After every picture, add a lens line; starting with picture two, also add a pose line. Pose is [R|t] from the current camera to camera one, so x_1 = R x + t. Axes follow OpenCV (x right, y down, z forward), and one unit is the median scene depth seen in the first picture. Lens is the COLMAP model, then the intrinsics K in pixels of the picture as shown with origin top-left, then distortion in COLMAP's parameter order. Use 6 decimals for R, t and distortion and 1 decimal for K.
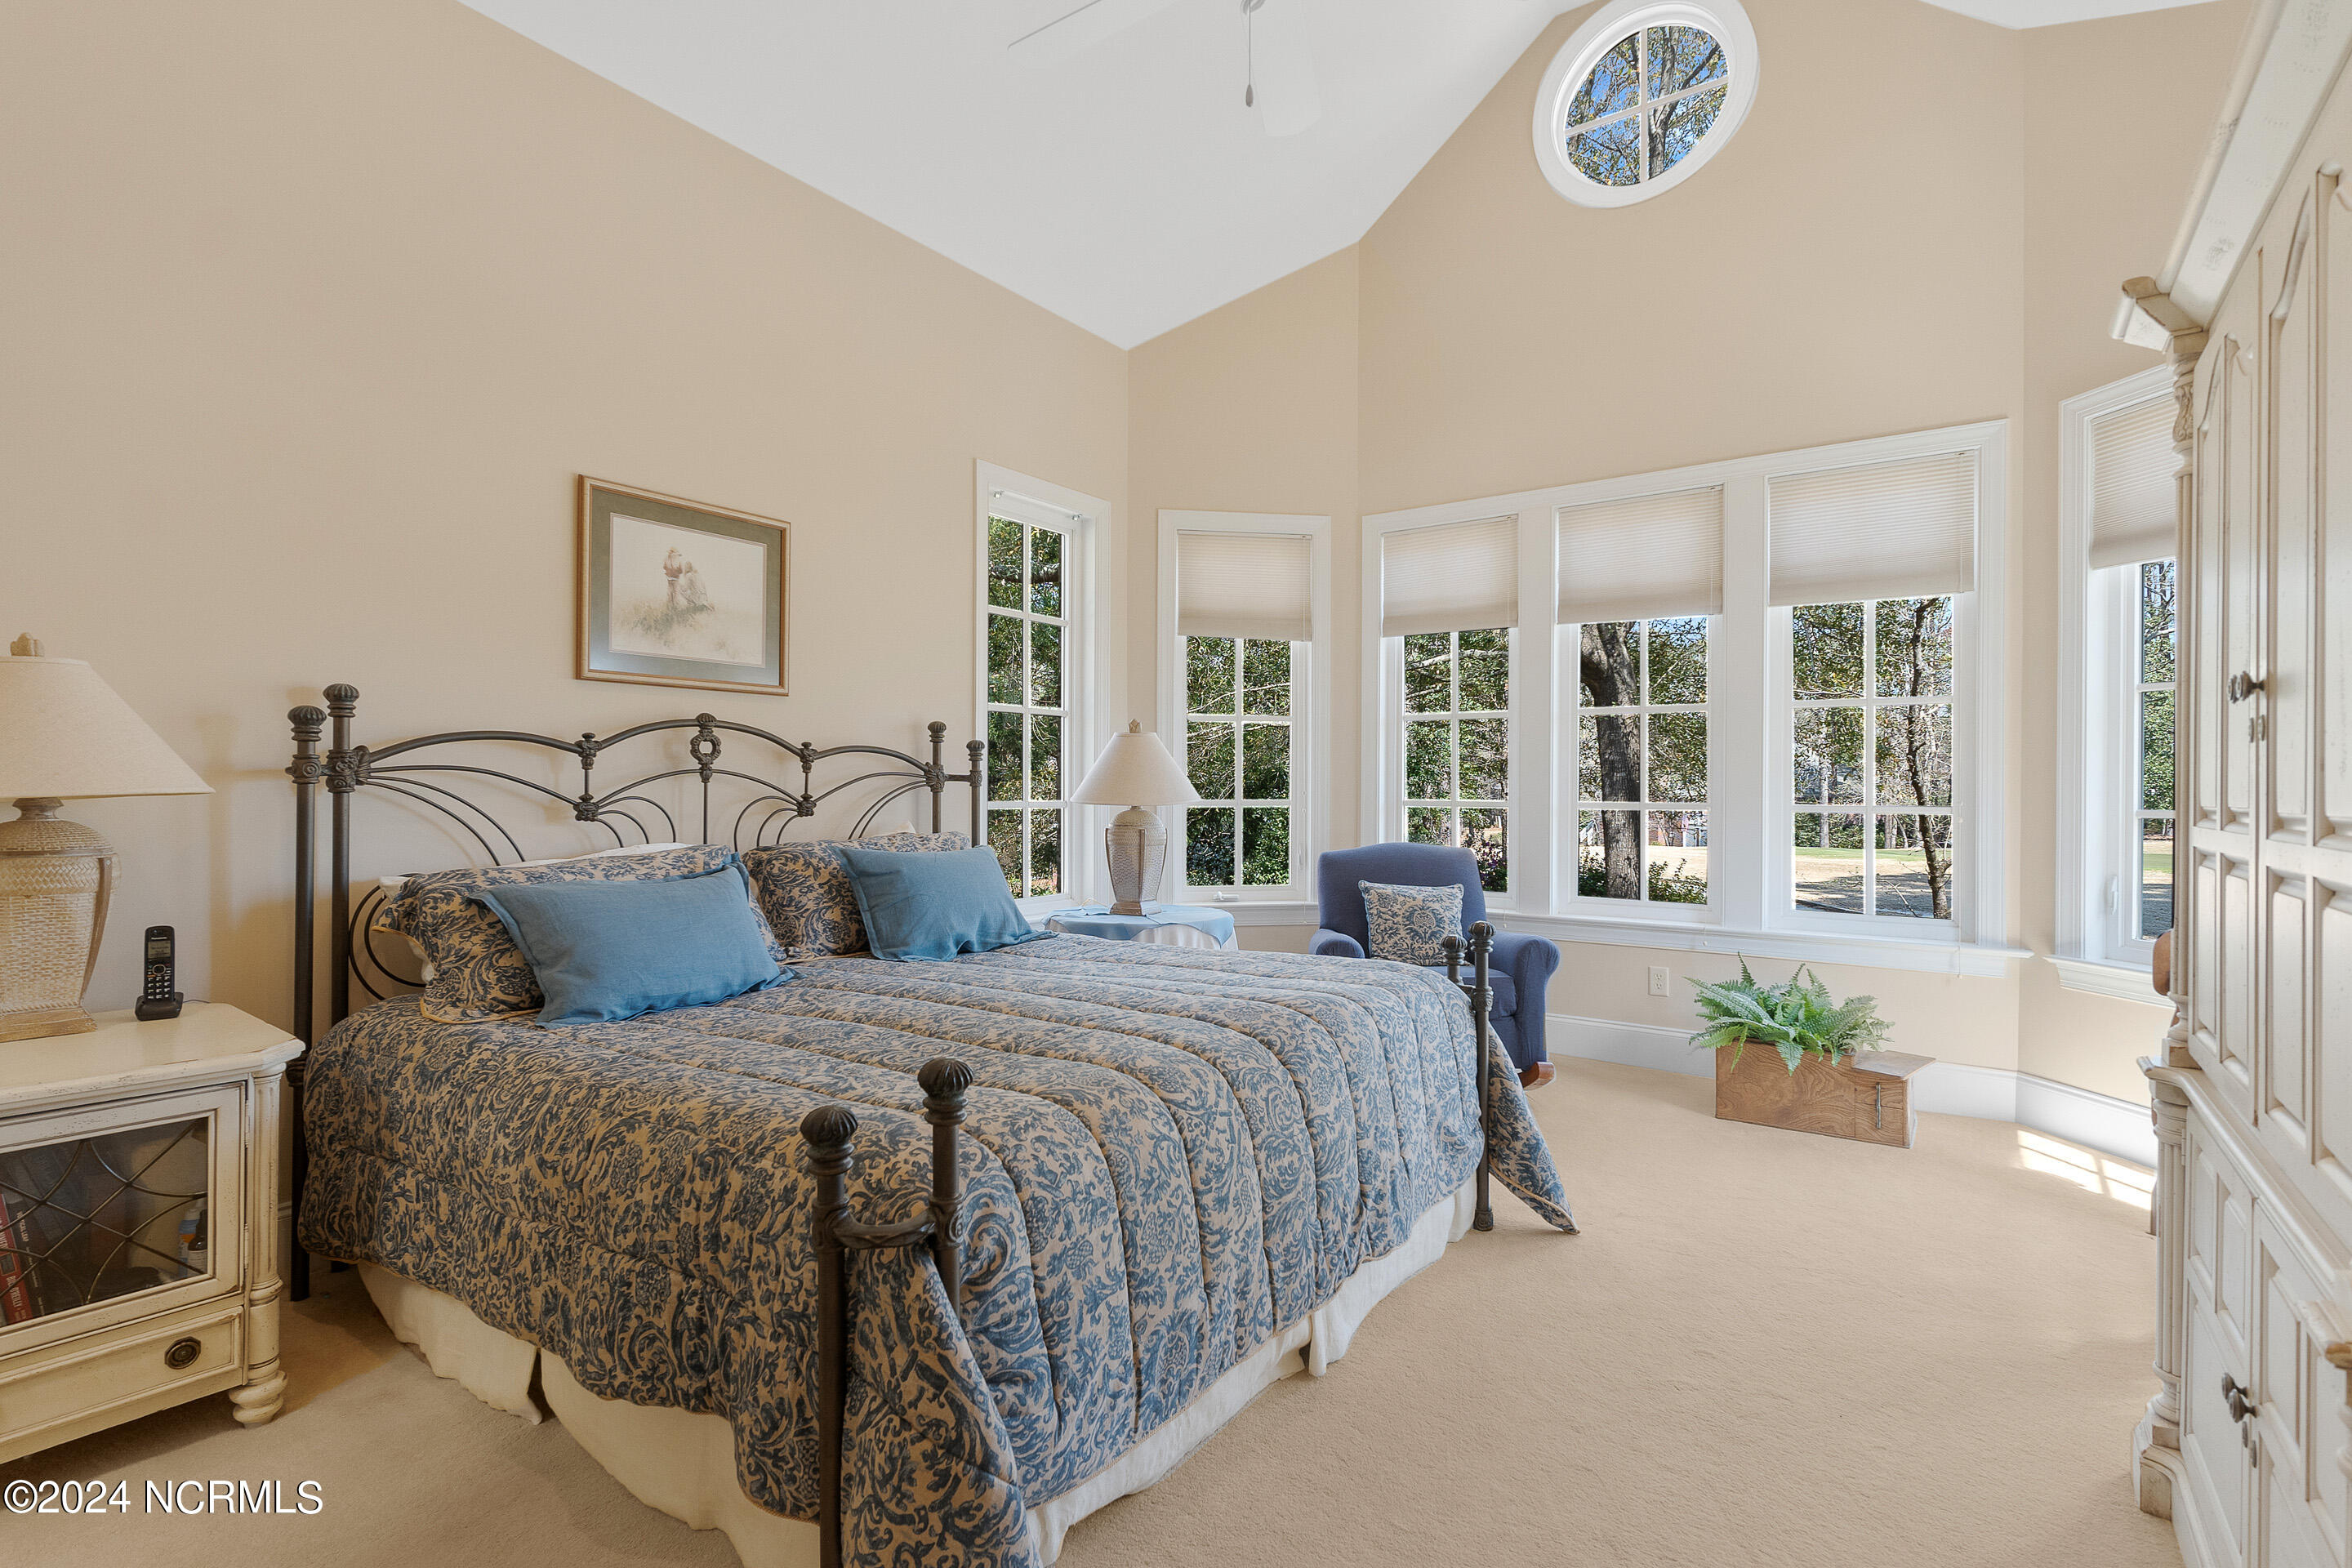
lens RADIAL K [[1127.4, 0, 1174.0], [0, 1127.4, 778.2], [0, 0, 1]] dist [0.004728, 0.000943]
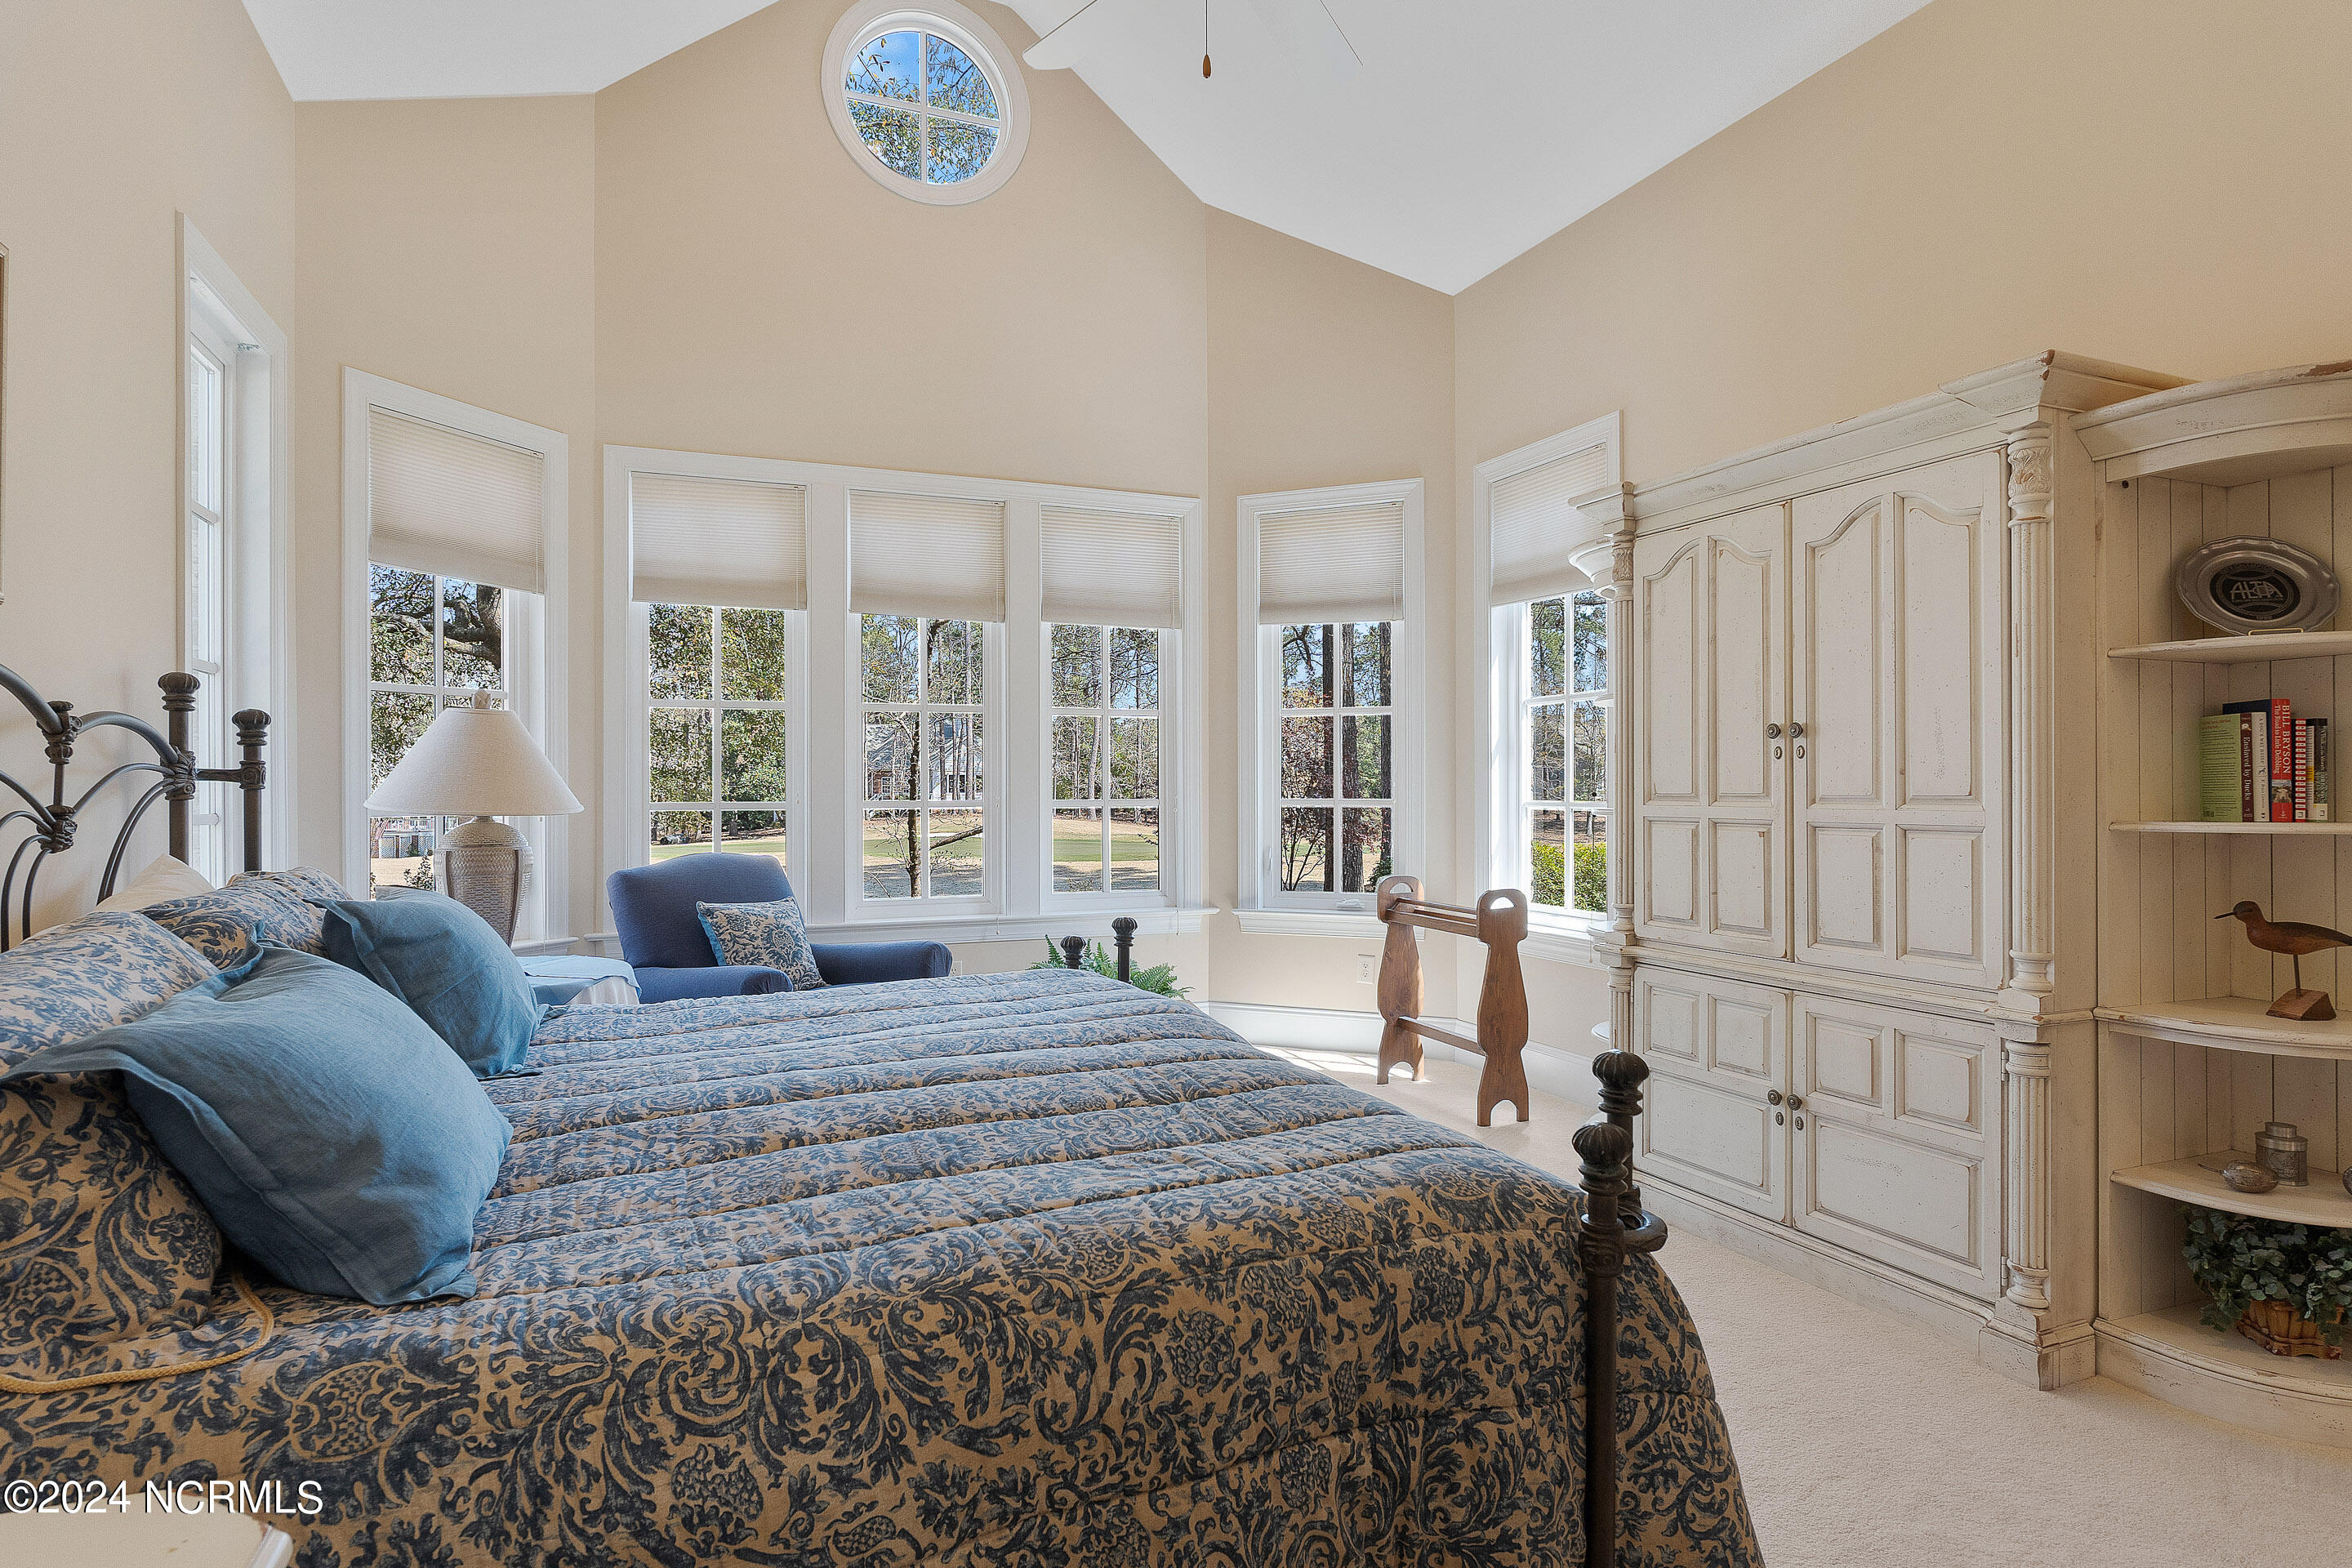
lens RADIAL K [[1251.4, 0, 1173.5], [0, 1251.4, 791.0], [0, 0, 1]] dist [-0.003039, -0.000149]
pose [[0.524769, -0.008493, 0.851202, -0.533256], [-0.000683, 0.999946, 0.010398, 0.001233], [-0.851245, -0.006038, 0.524734, 0.293761]]
